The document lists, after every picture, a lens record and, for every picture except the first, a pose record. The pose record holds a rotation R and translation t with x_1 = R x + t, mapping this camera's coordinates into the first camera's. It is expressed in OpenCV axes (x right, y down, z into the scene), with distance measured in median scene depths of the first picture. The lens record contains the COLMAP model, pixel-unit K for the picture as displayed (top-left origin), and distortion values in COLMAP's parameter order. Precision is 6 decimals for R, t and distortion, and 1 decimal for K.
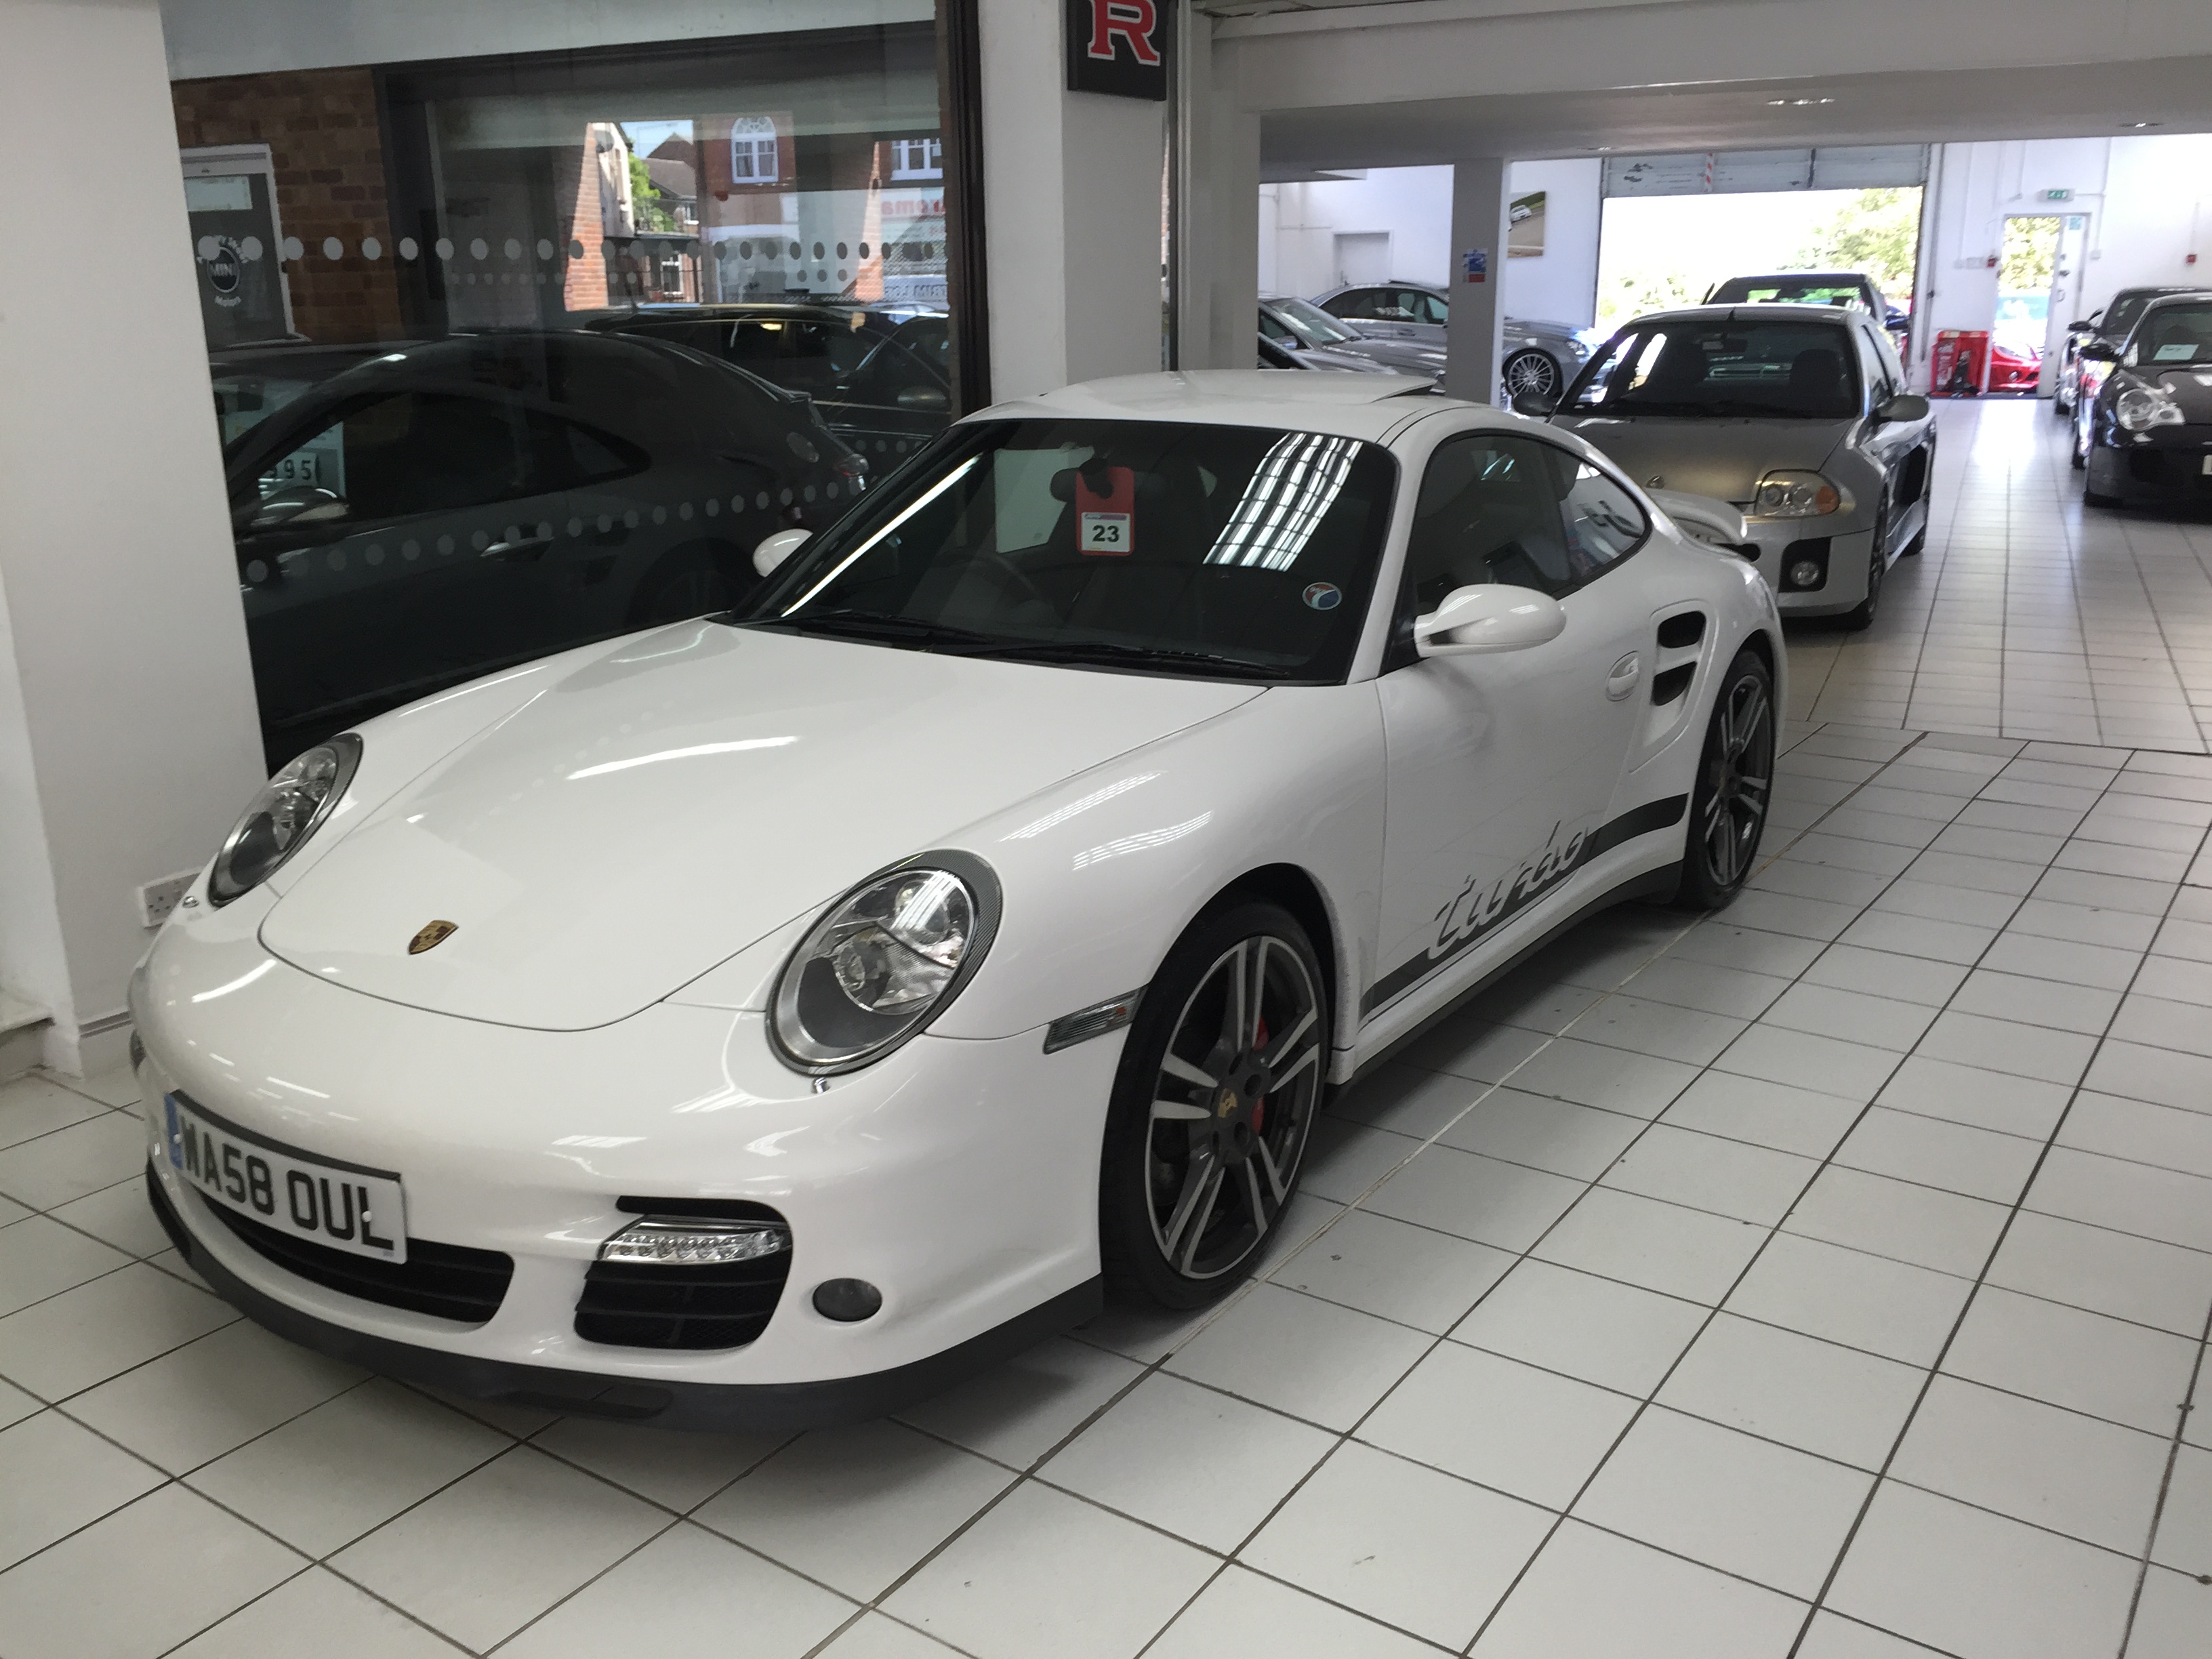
lens RADIAL K [[1922.6, 0, 1106.0], [0, 1922.6, 829.5], [0, 0, 1]] dist [0.004118, 0.000208]
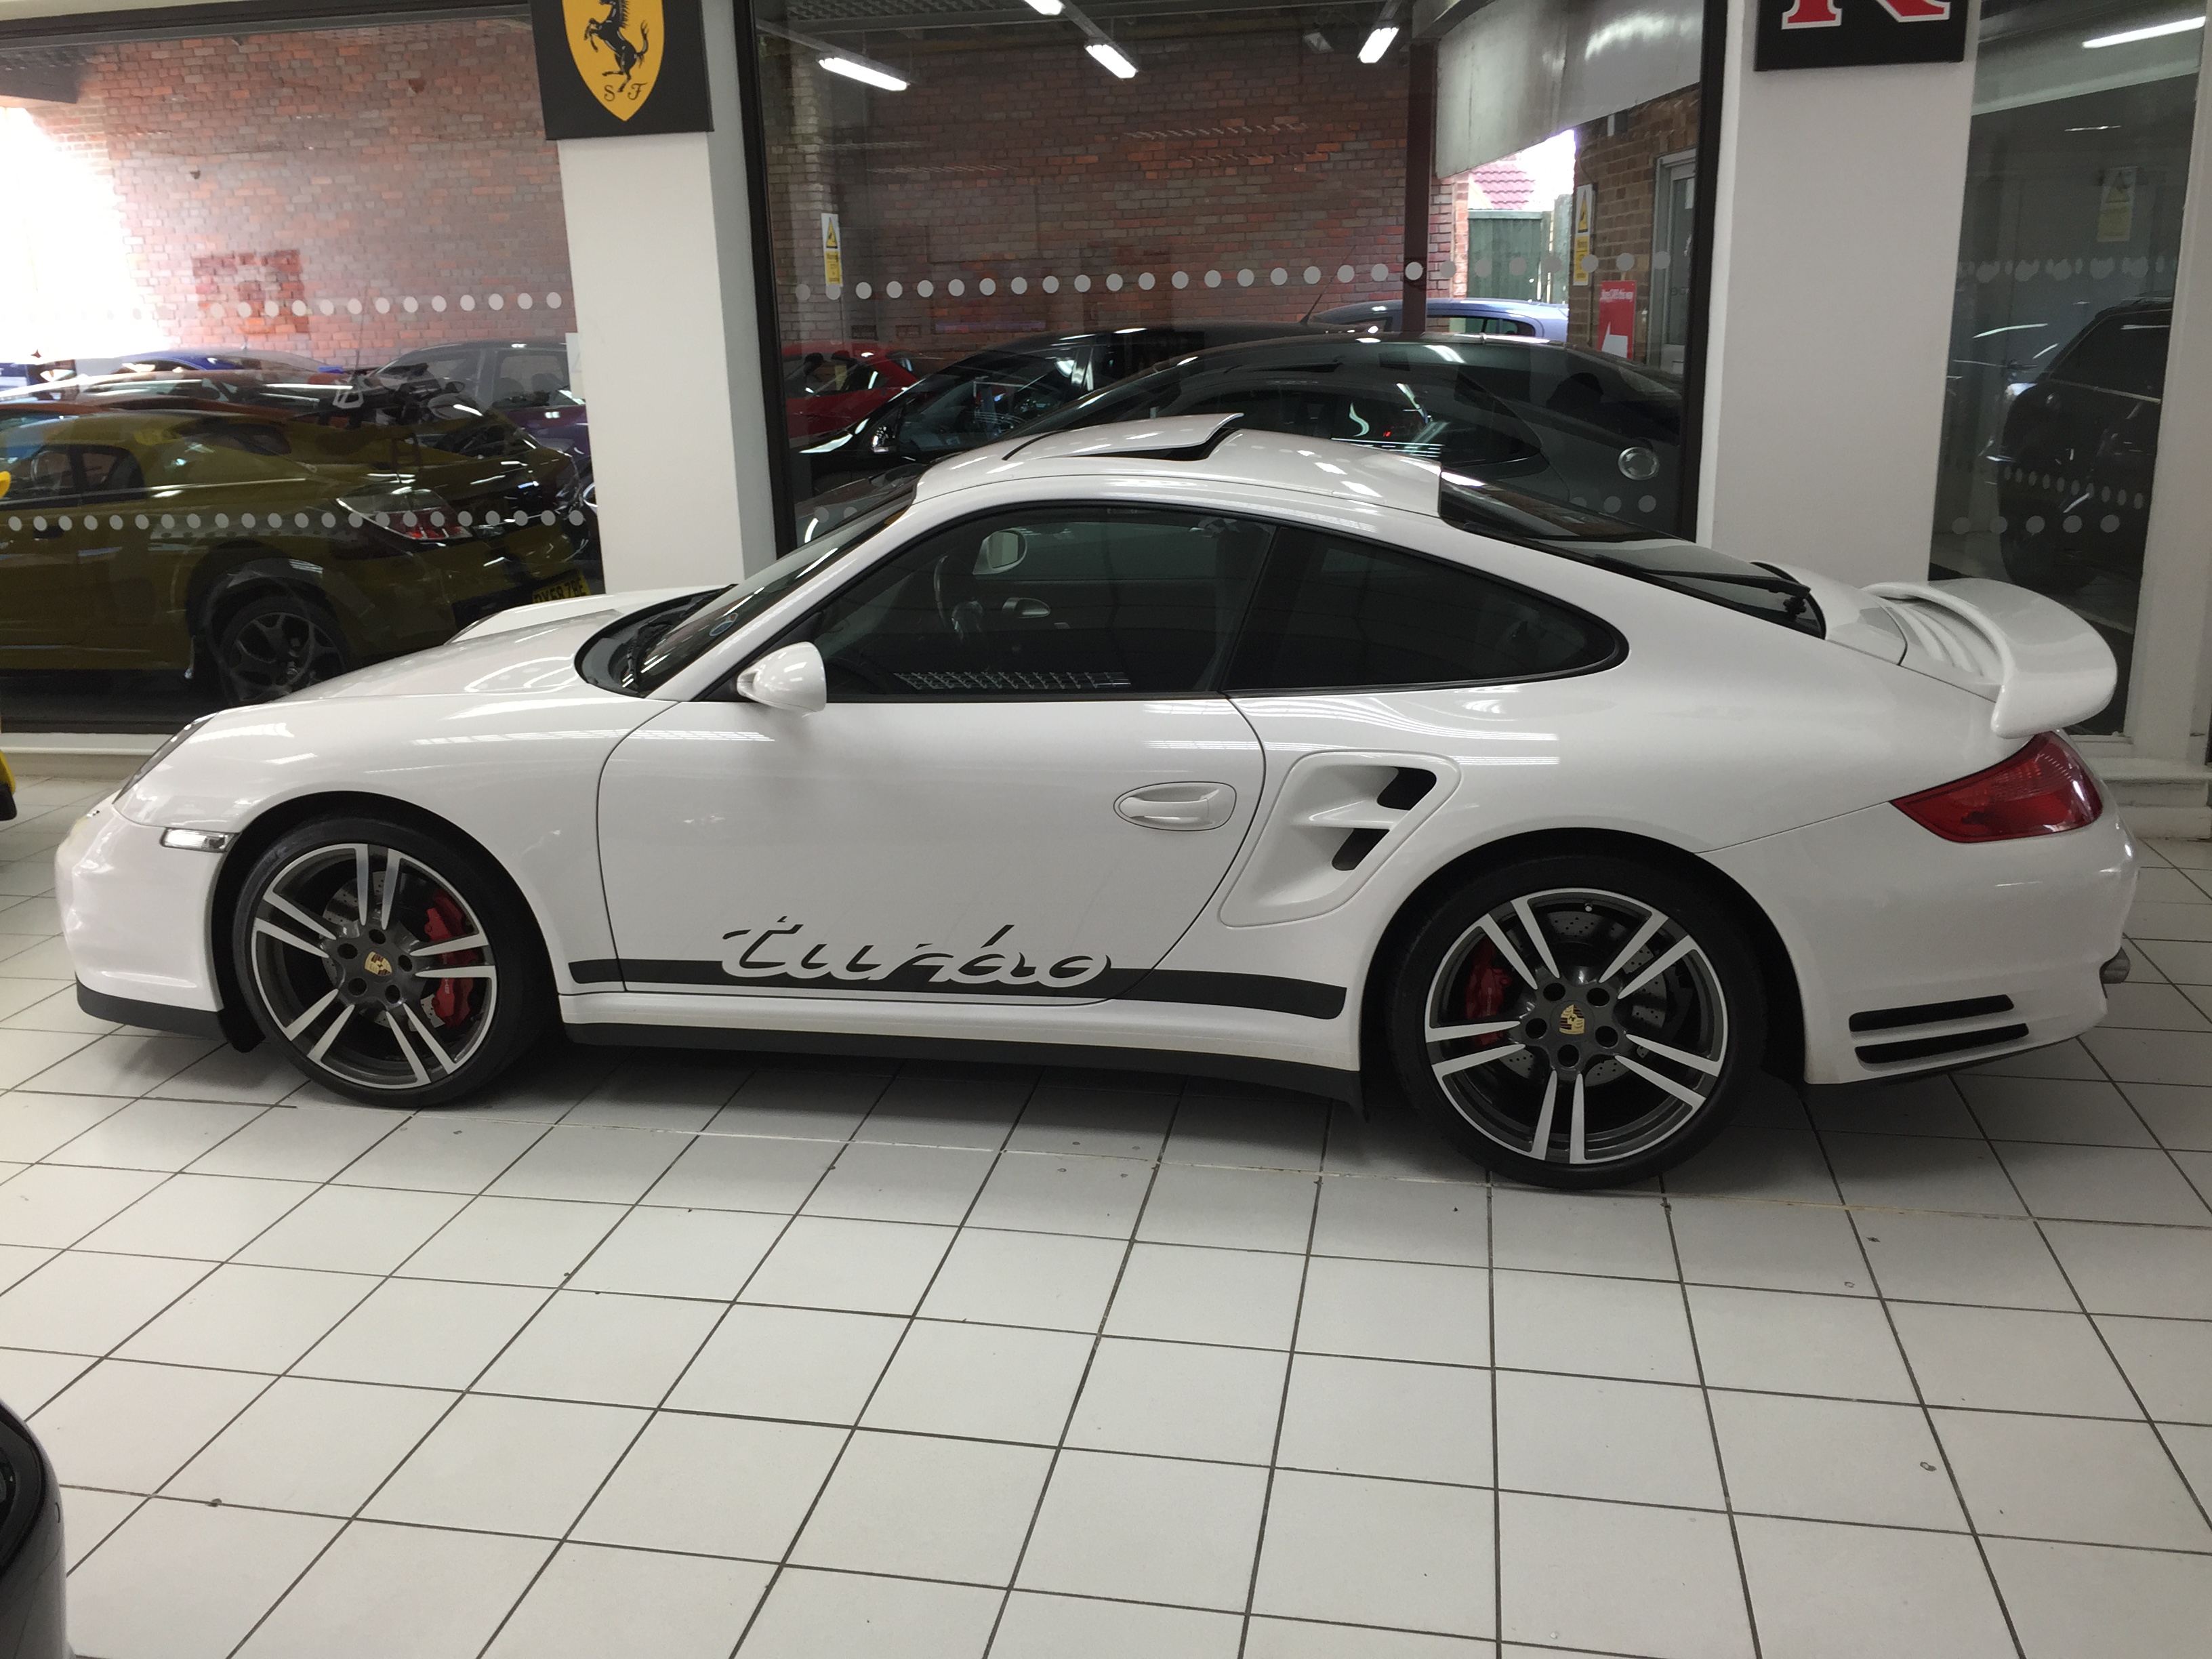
lens RADIAL K [[1922.6, 0, 1106.0], [0, 1922.6, 829.5], [0, 0, 1]] dist [0.004118, 0.000208]
pose [[0.407131, 0.253179, -0.877579, 1.415692], [-0.230433, 0.958206, 0.169536, -0.289290], [0.883824, 0.133200, 0.448456, 0.837338]]
